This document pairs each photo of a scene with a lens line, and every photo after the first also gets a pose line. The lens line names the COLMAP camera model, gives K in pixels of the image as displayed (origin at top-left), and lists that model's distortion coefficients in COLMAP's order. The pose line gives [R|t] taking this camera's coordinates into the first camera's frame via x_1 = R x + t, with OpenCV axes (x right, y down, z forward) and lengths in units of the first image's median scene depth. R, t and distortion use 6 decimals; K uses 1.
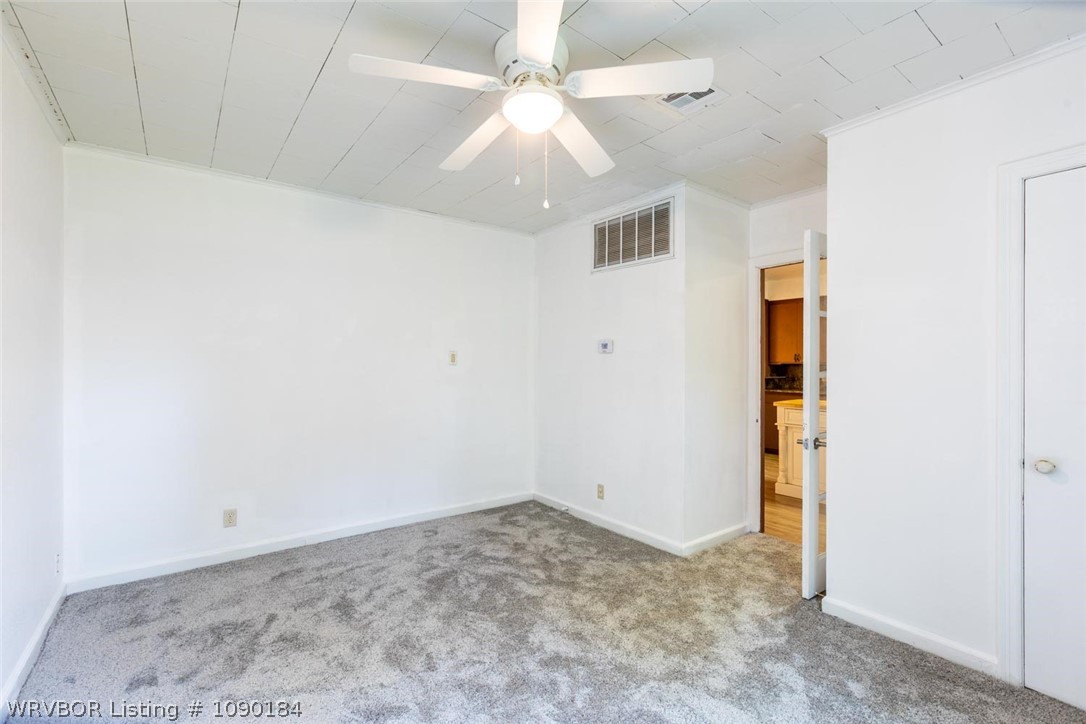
lens RADIAL K [[498.4, 0, 544.8], [0, 498.4, 359.7], [0, 0, 1]] dist [0.000592, -0.000305]
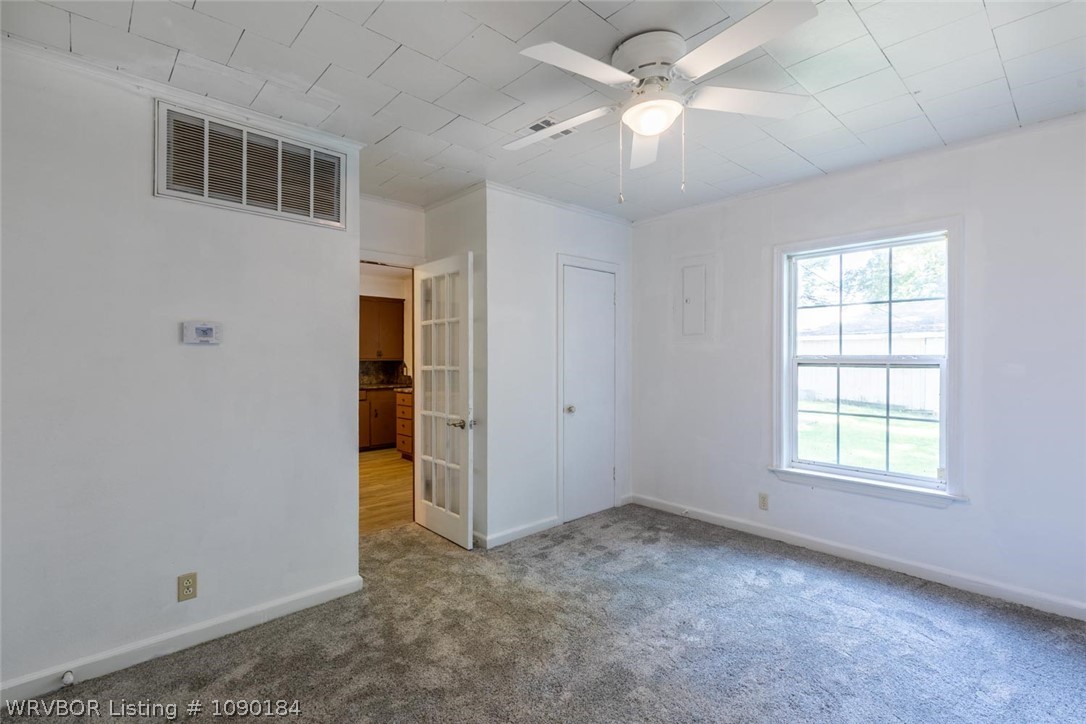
lens RADIAL K [[498.4, 0, 544.8], [0, 498.4, 359.7], [0, 0, 1]] dist [0.000592, -0.000305]
pose [[-0.113540, -0.005605, 0.993518, -0.546108], [-0.004270, 0.999978, 0.005153, 0.000170], [-0.993524, -0.003657, -0.113561, 0.720879]]
